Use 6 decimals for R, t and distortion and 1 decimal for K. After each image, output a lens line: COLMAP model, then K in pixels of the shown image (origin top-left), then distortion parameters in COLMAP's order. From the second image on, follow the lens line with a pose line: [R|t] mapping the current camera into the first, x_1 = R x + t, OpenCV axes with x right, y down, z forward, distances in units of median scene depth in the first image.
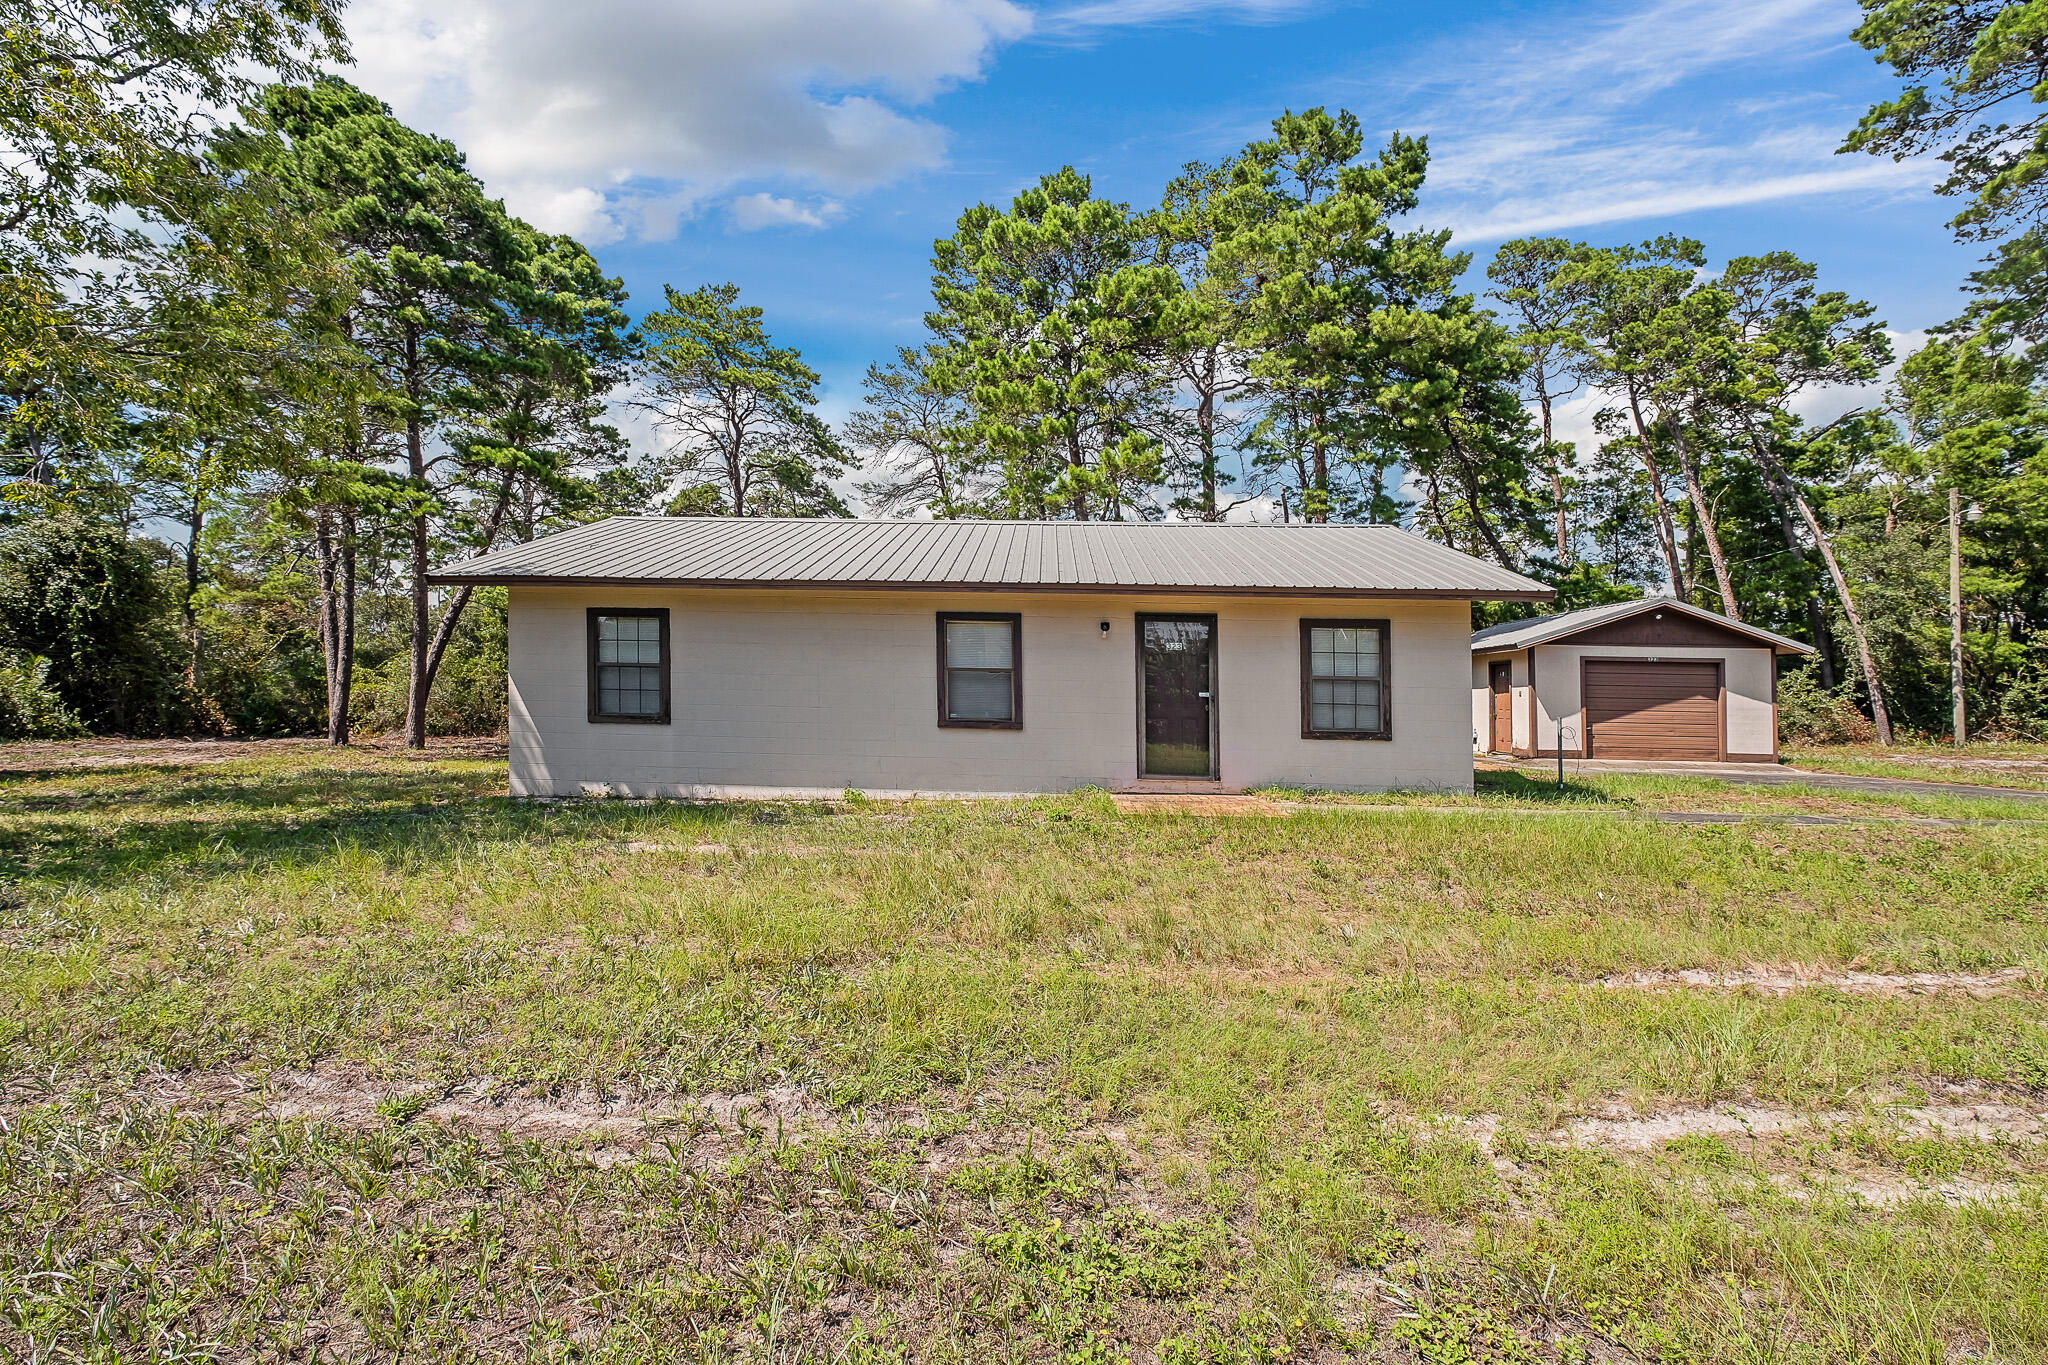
lens RADIAL K [[895.5, 0, 1025.0], [0, 895.5, 676.8], [0, 0, 1]] dist [-0.000930, -0.000233]
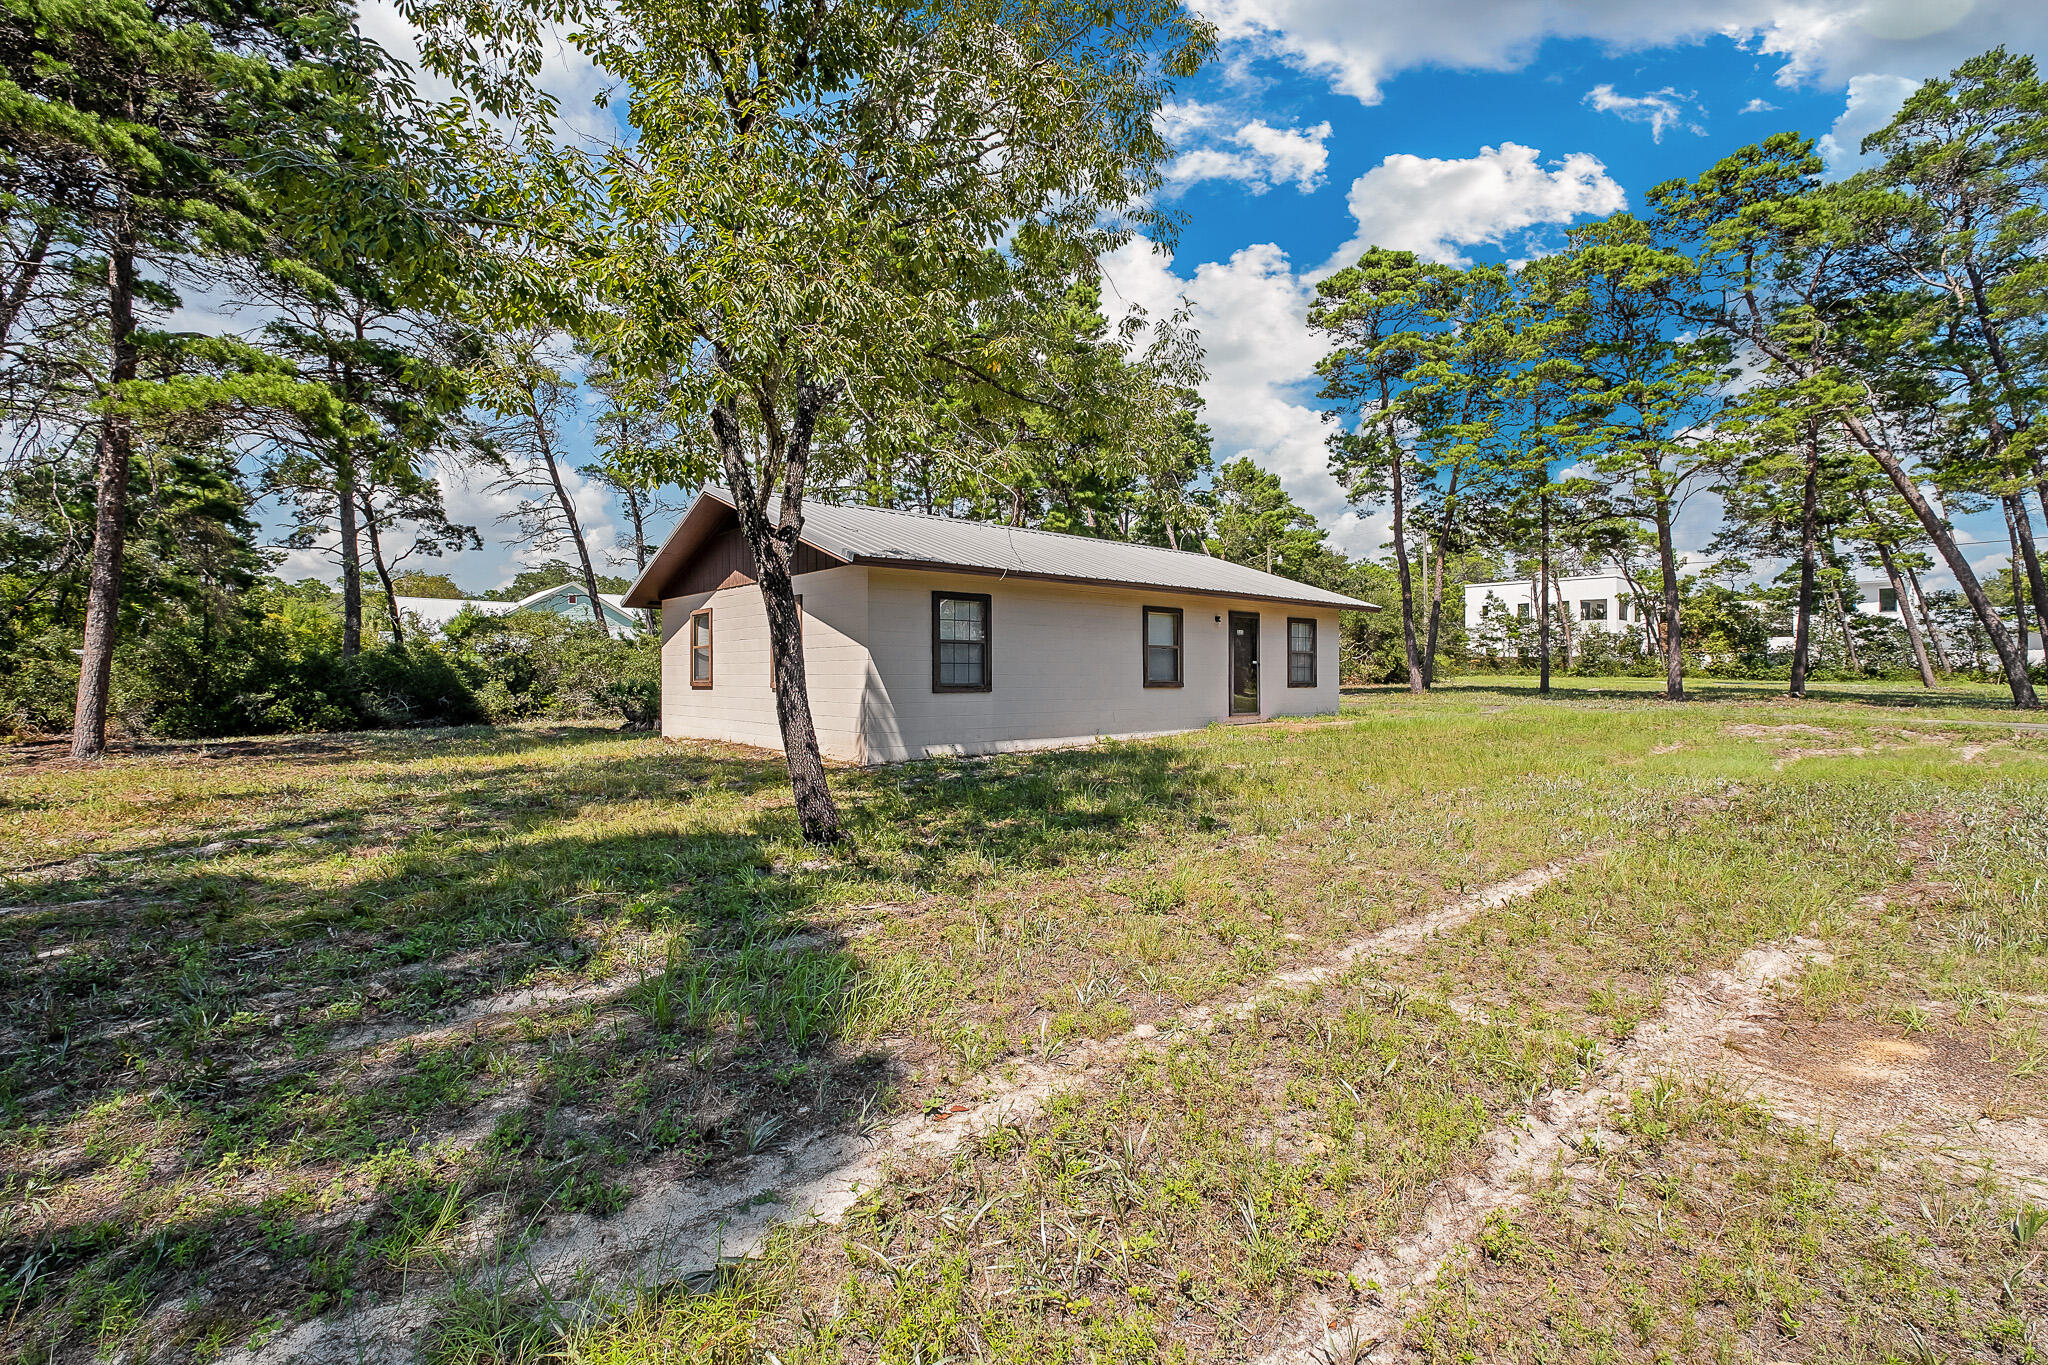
lens RADIAL K [[895.5, 0, 1025.0], [0, 895.5, 676.8], [0, 0, 1]] dist [-0.000930, -0.000233]
pose [[0.713310, -0.022187, 0.700497, -1.176376], [-0.013729, 0.998865, 0.045618, -0.021628], [-0.700714, -0.042157, 0.712196, 0.122904]]
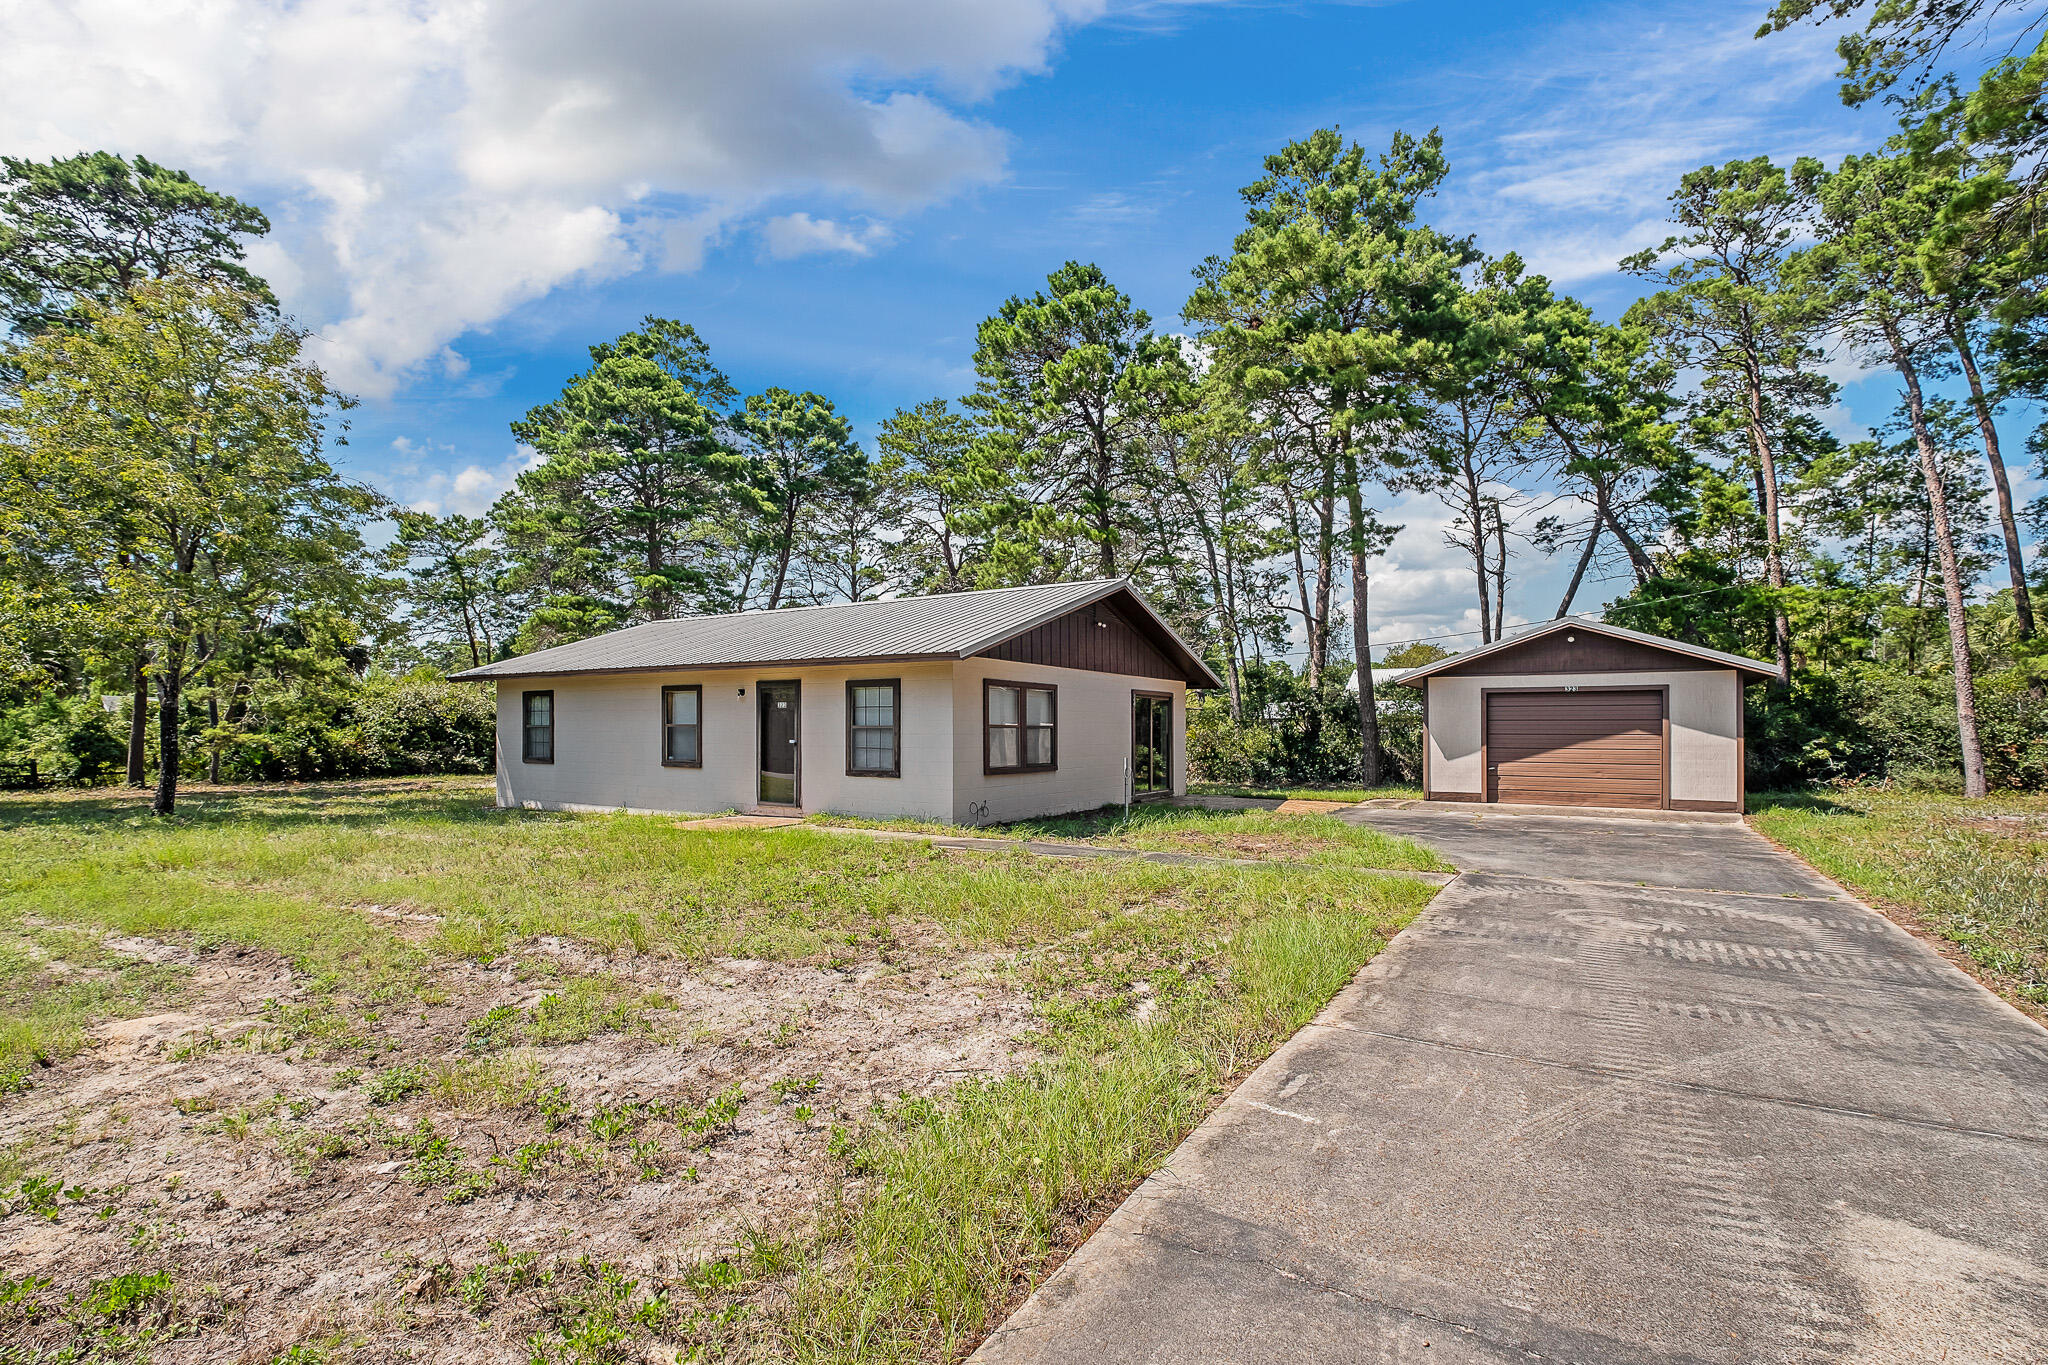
lens RADIAL K [[873.6, 0, 1027.0], [0, 873.6, 718.2], [0, 0, 1]] dist [-0.001026, -0.000097]
pose [[0.886894, -0.023592, -0.461369, 1.036103], [0.024359, 0.999694, -0.004294, -0.000880], [0.461330, -0.007431, 0.887198, 0.022061]]
